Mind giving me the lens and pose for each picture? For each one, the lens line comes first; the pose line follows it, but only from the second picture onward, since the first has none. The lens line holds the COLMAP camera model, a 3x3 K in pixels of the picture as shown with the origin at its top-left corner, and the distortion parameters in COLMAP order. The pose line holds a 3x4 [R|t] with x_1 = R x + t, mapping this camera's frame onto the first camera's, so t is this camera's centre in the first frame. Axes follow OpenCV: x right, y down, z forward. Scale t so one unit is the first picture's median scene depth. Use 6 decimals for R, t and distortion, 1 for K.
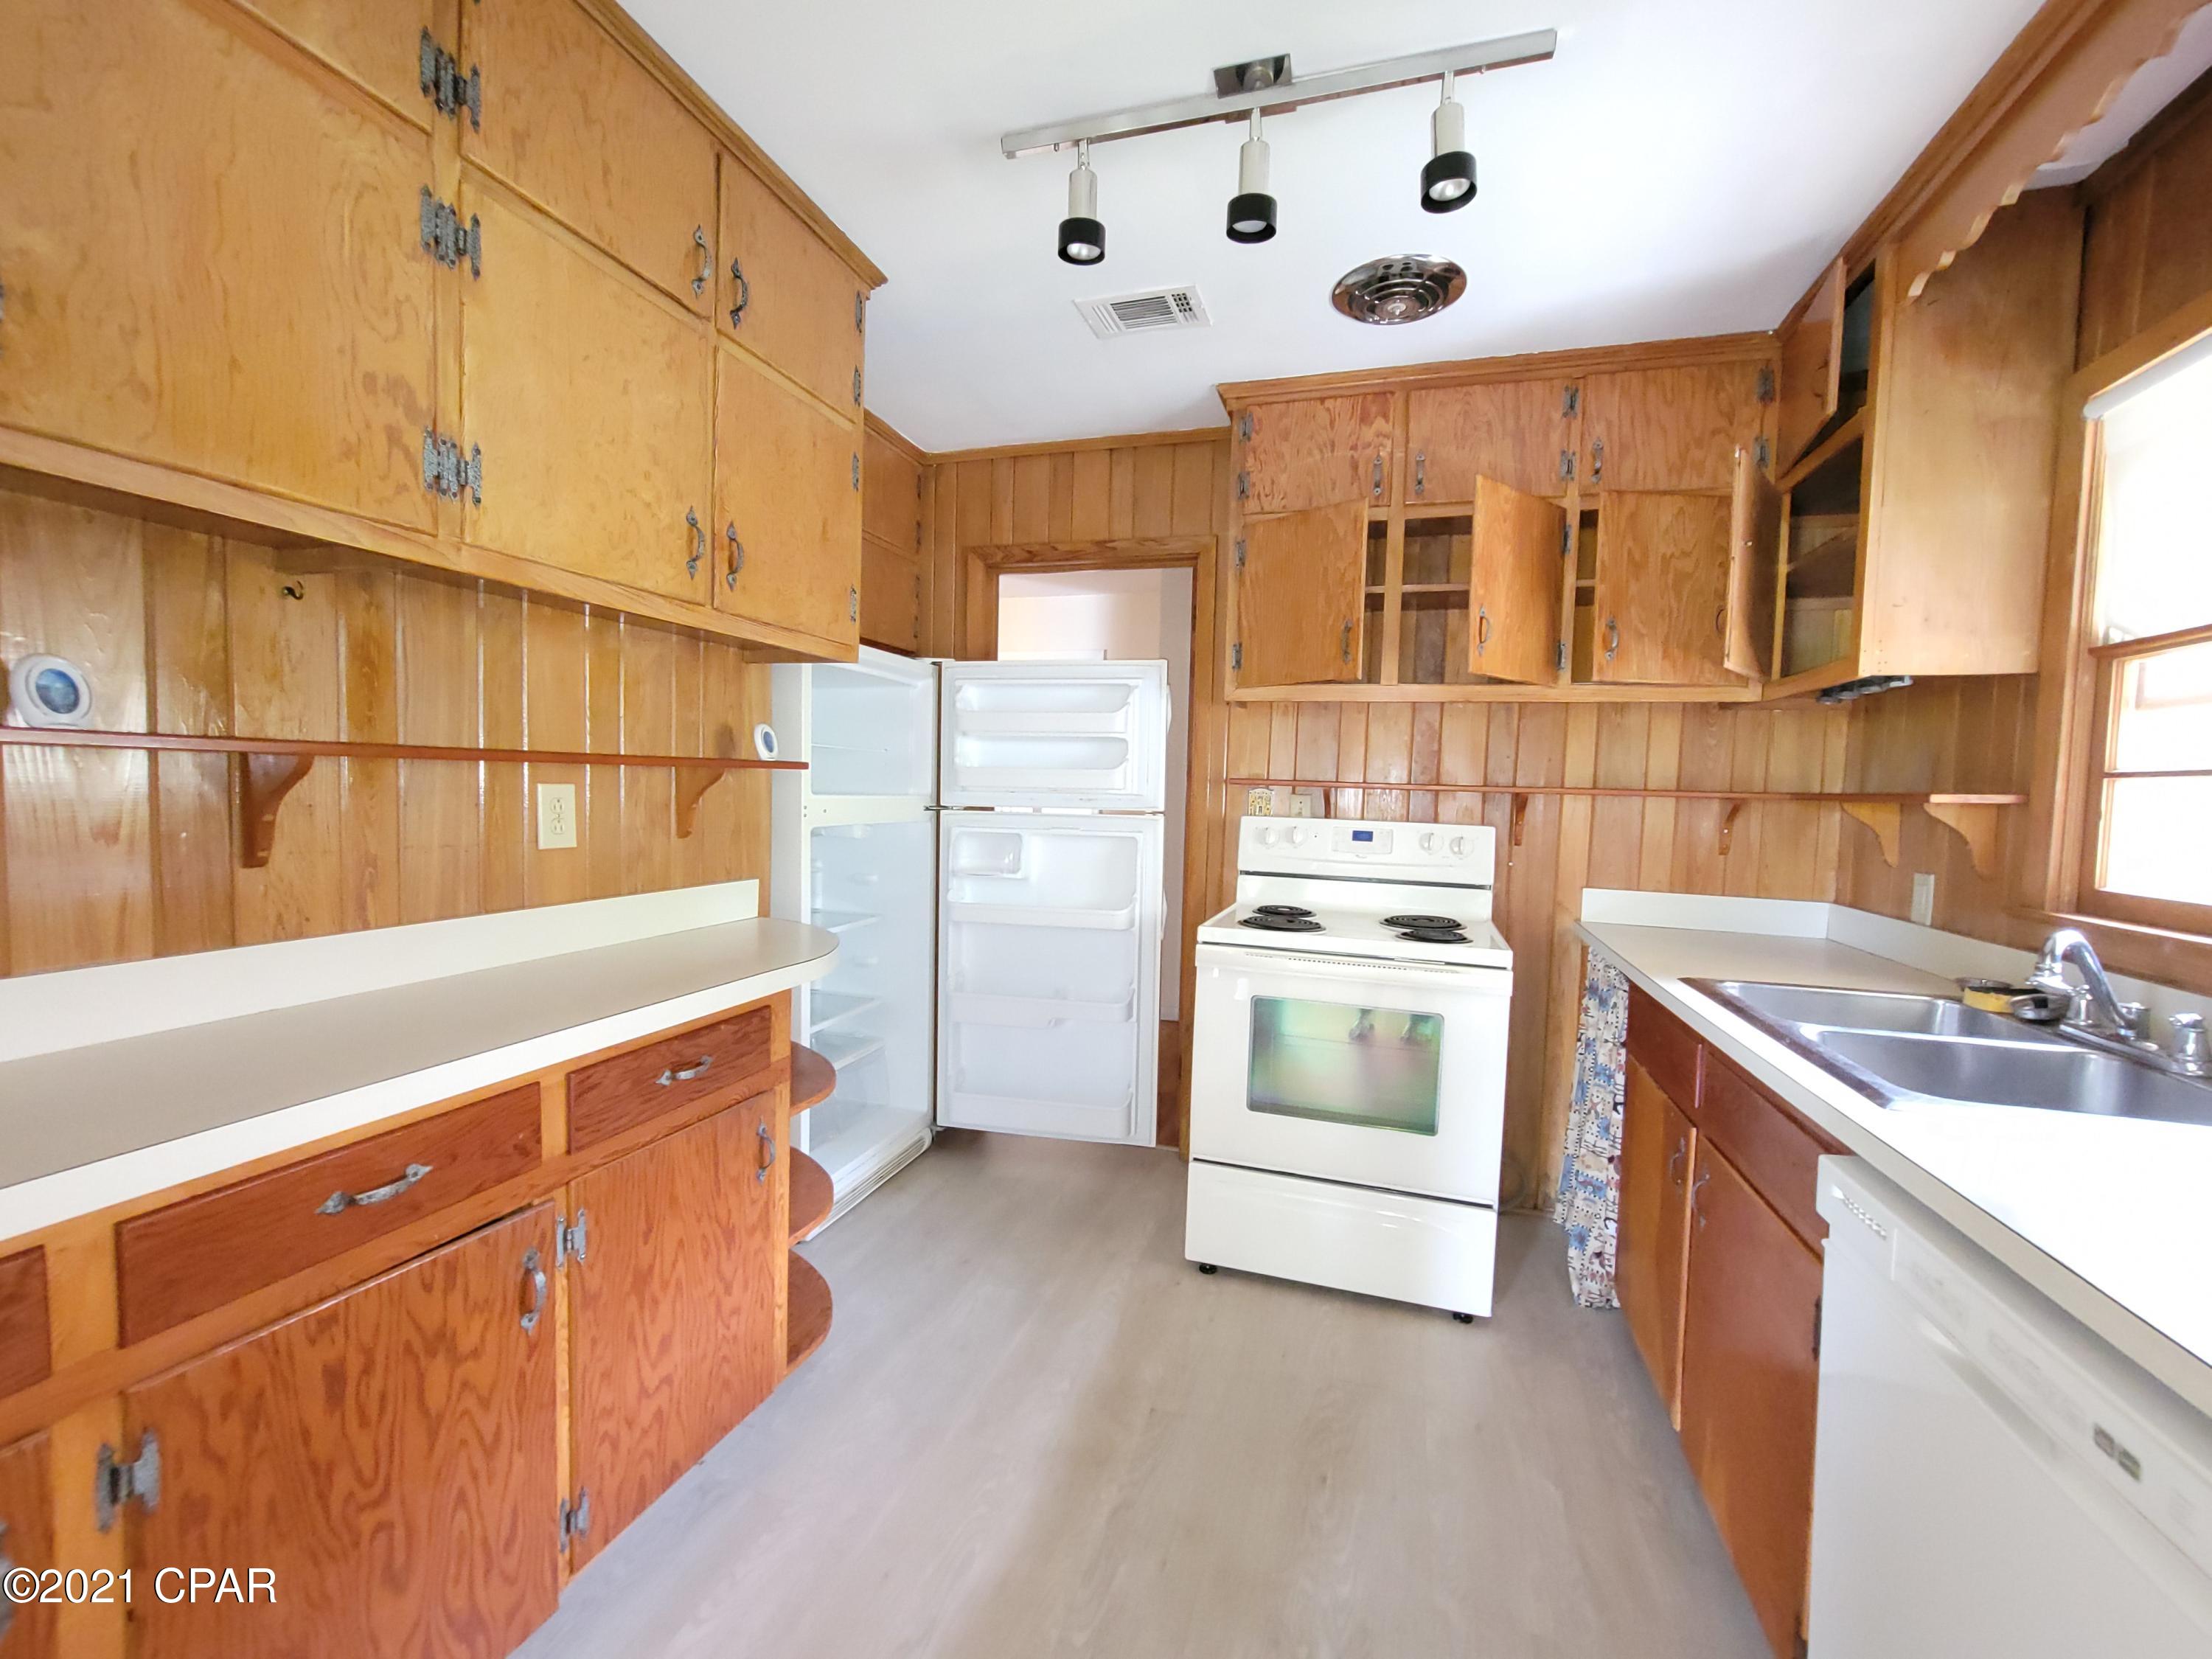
lens RADIAL K [[905.3, 0, 1120.1], [0, 905.3, 834.0], [0, 0, 1]] dist [-0.009668, 0.001800]
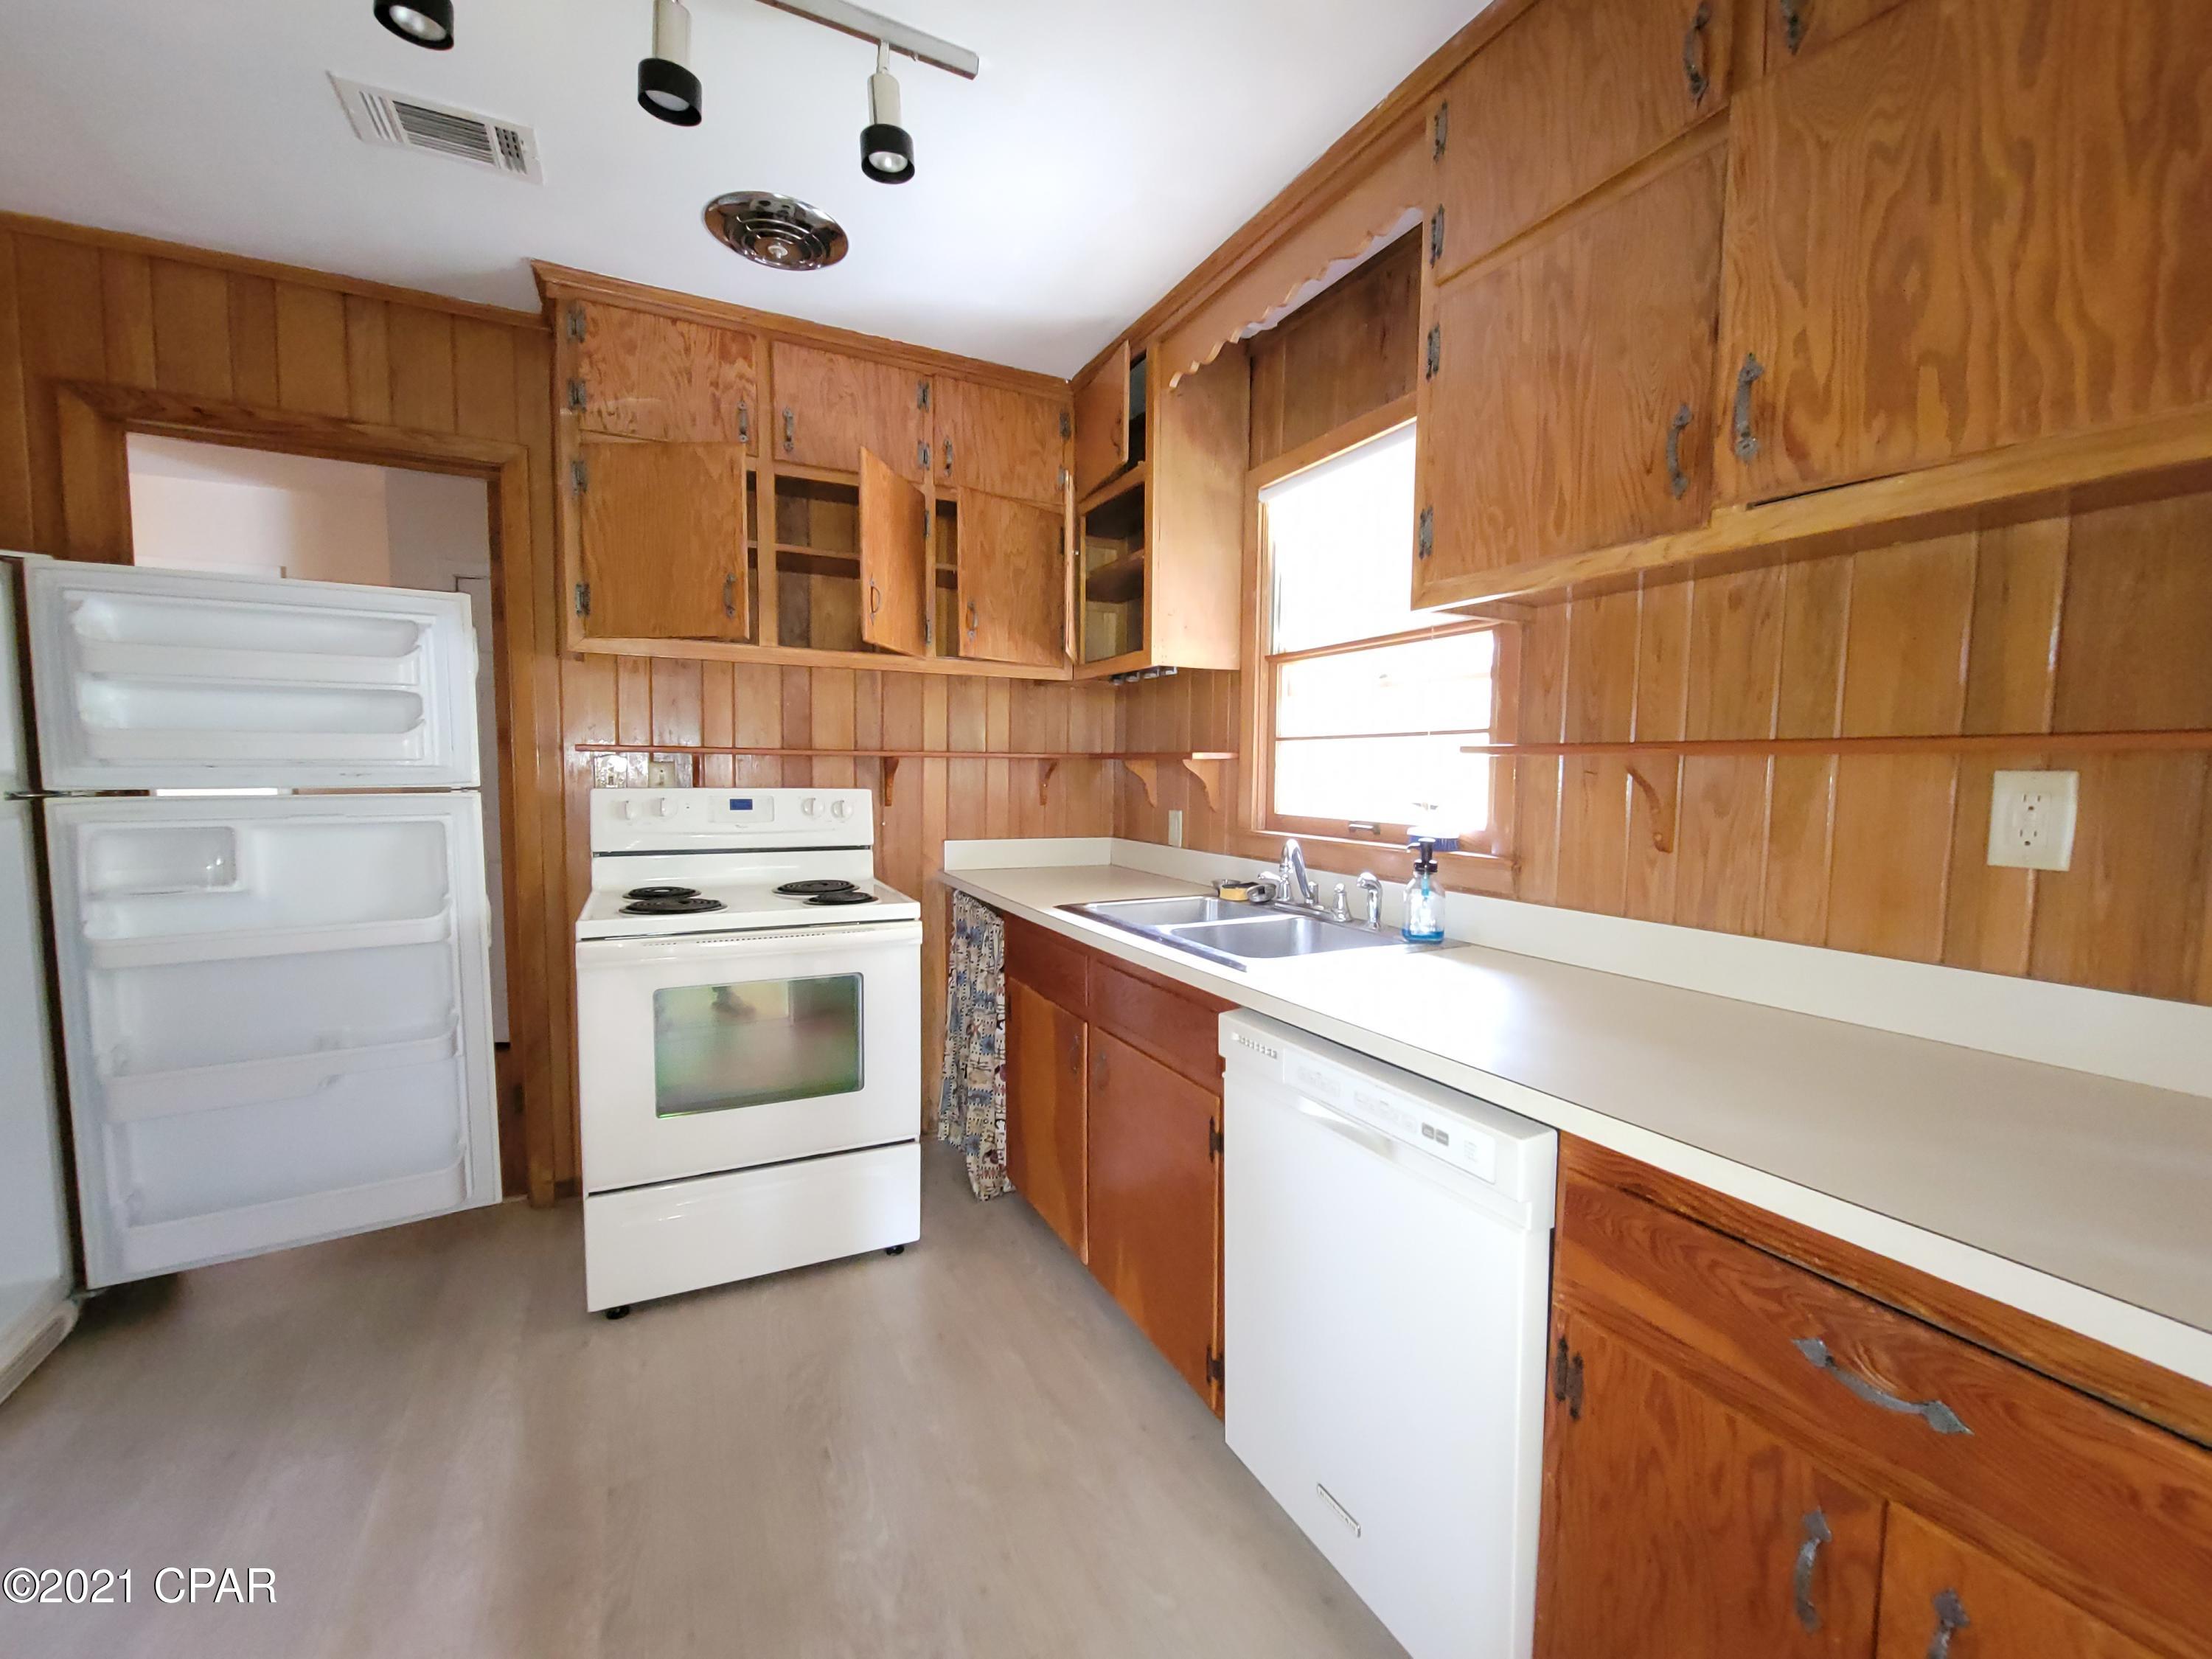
lens RADIAL K [[905.3, 0, 1115.1], [0, 905.3, 834.3], [0, 0, 1]] dist [-0.009668, 0.001800]
pose [[0.713433, -0.072826, 0.696929, -0.136501], [0.046698, 0.997315, 0.056411, -0.002156], [-0.699166, -0.007700, 0.714918, 0.055505]]
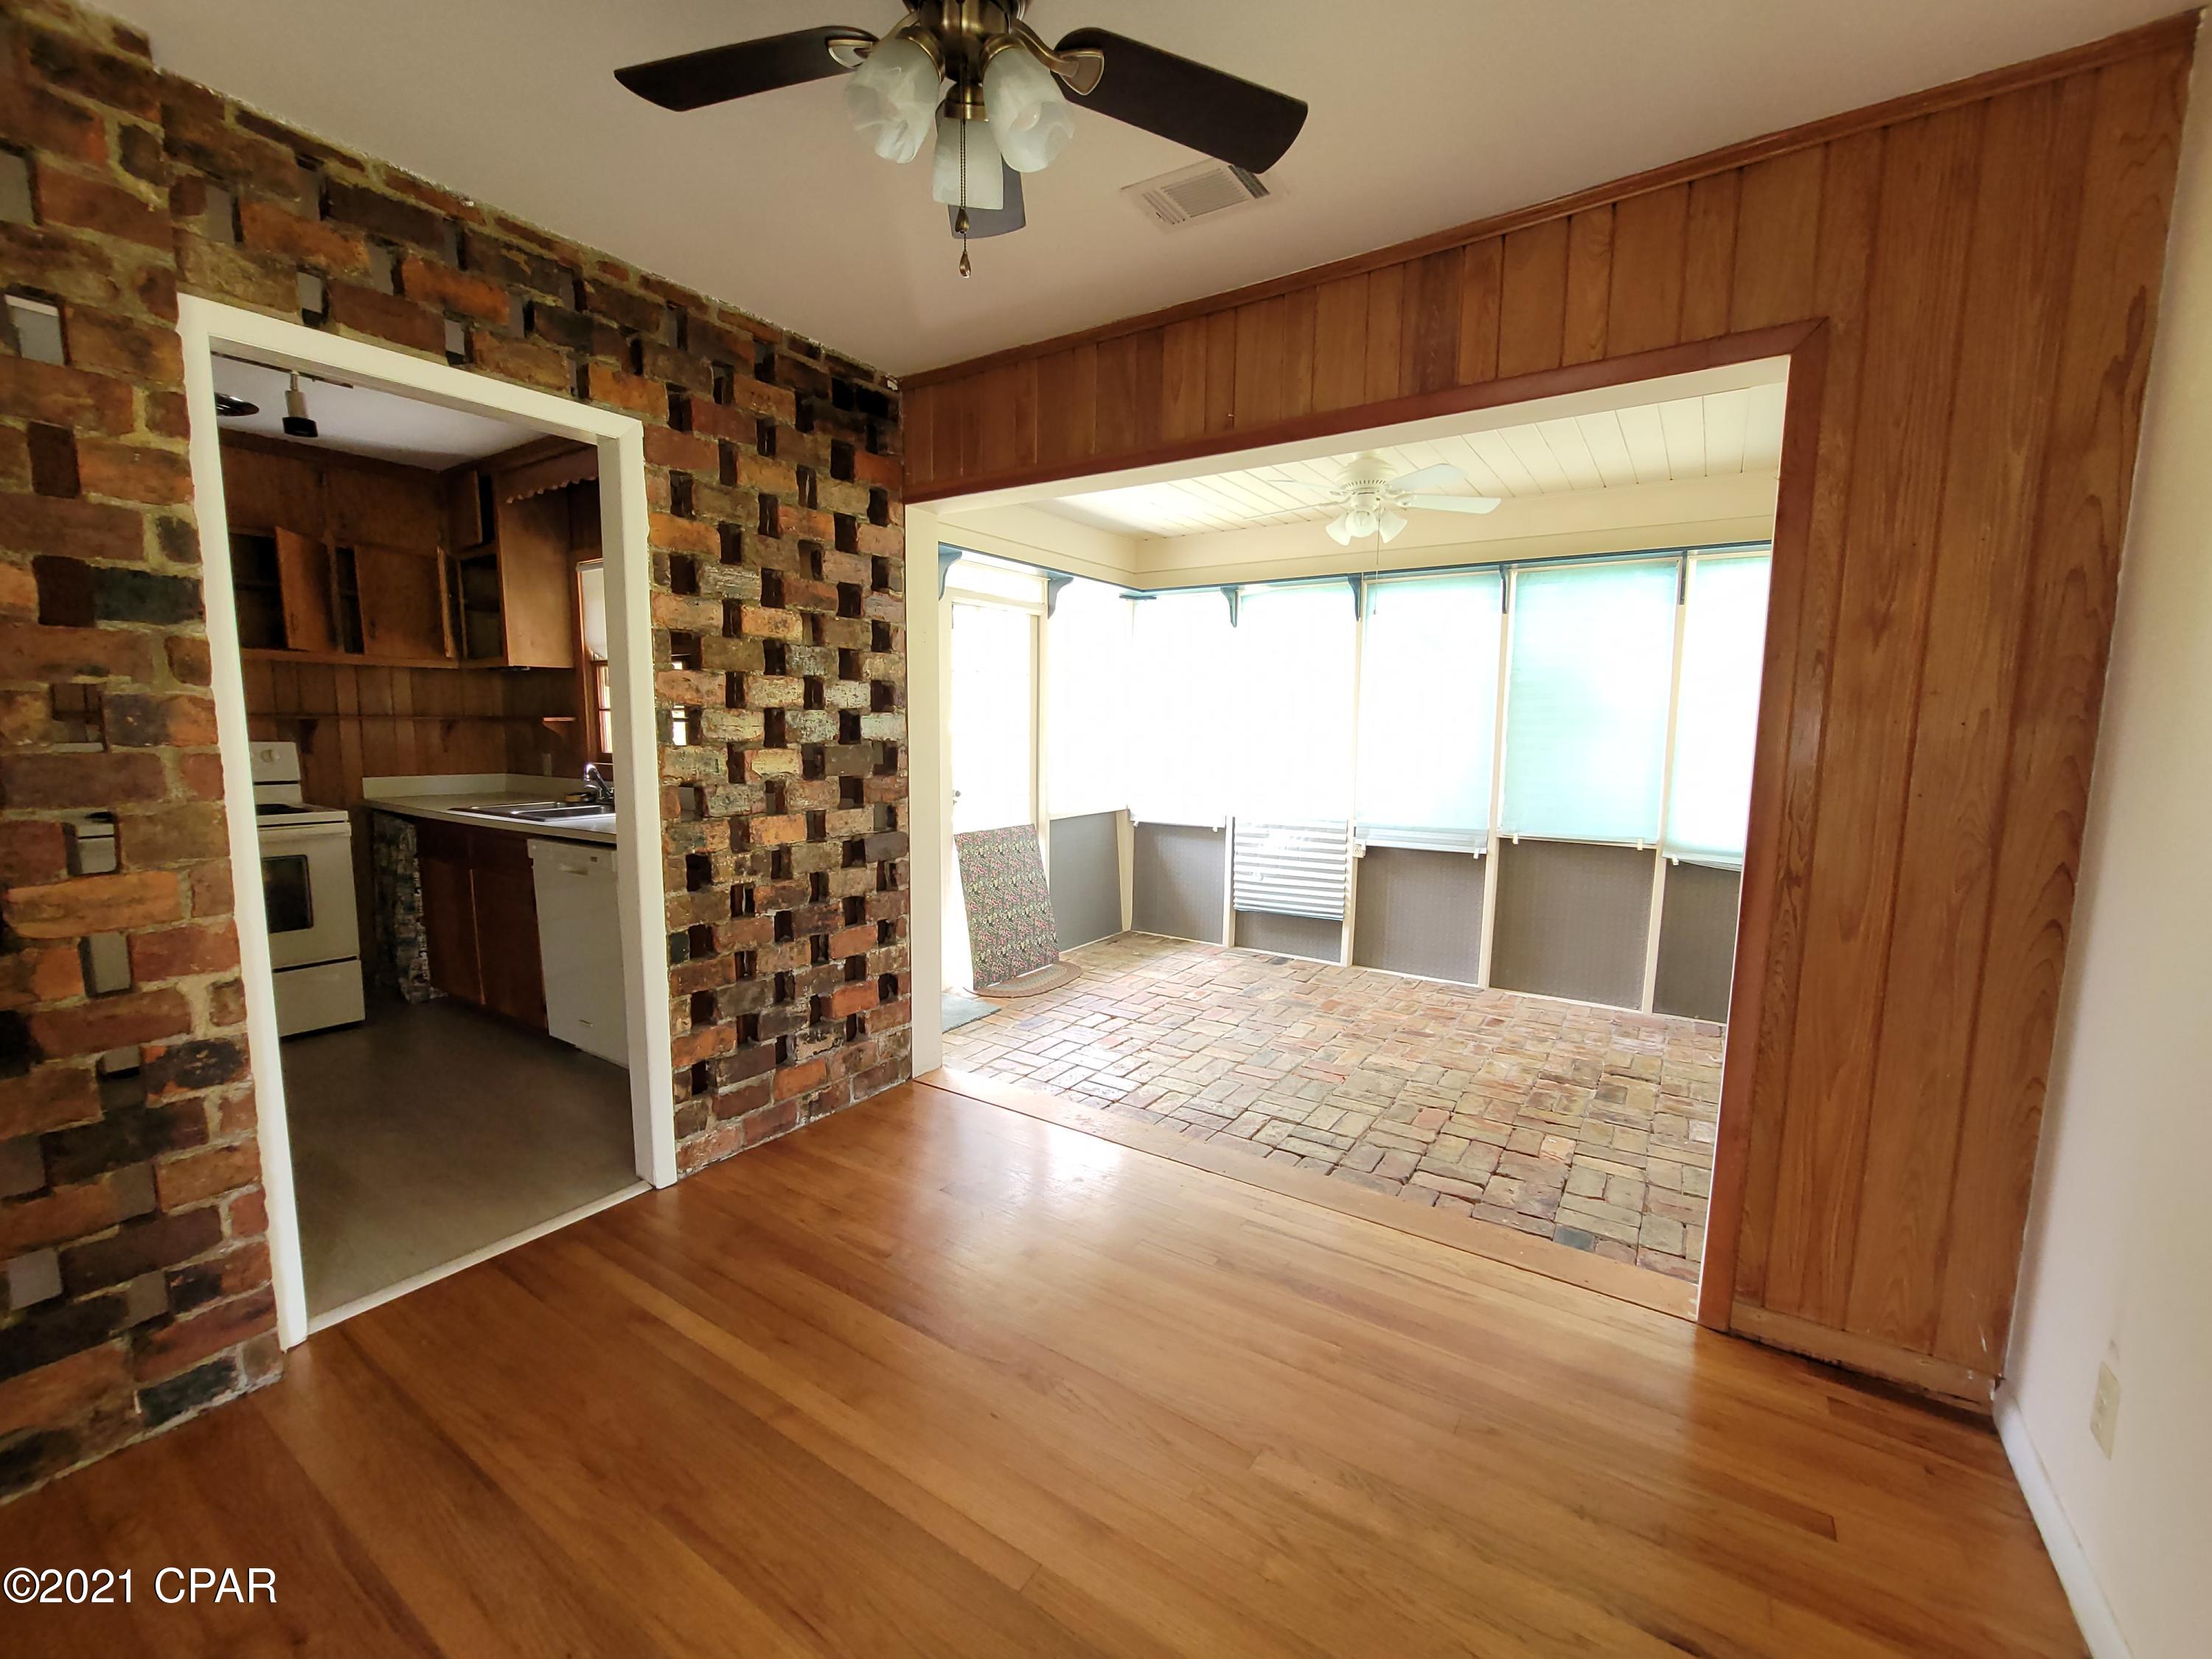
lens RADIAL K [[905.3, 0, 1107.1], [0, 905.3, 830.1], [0, 0, 1]] dist [-0.009668, 0.001800]
pose [[0.279346, -0.143319, 0.949434, -0.751812], [0.050474, 0.989623, 0.134535, 0.003412], [-0.958863, 0.010340, 0.283681, -0.837837]]
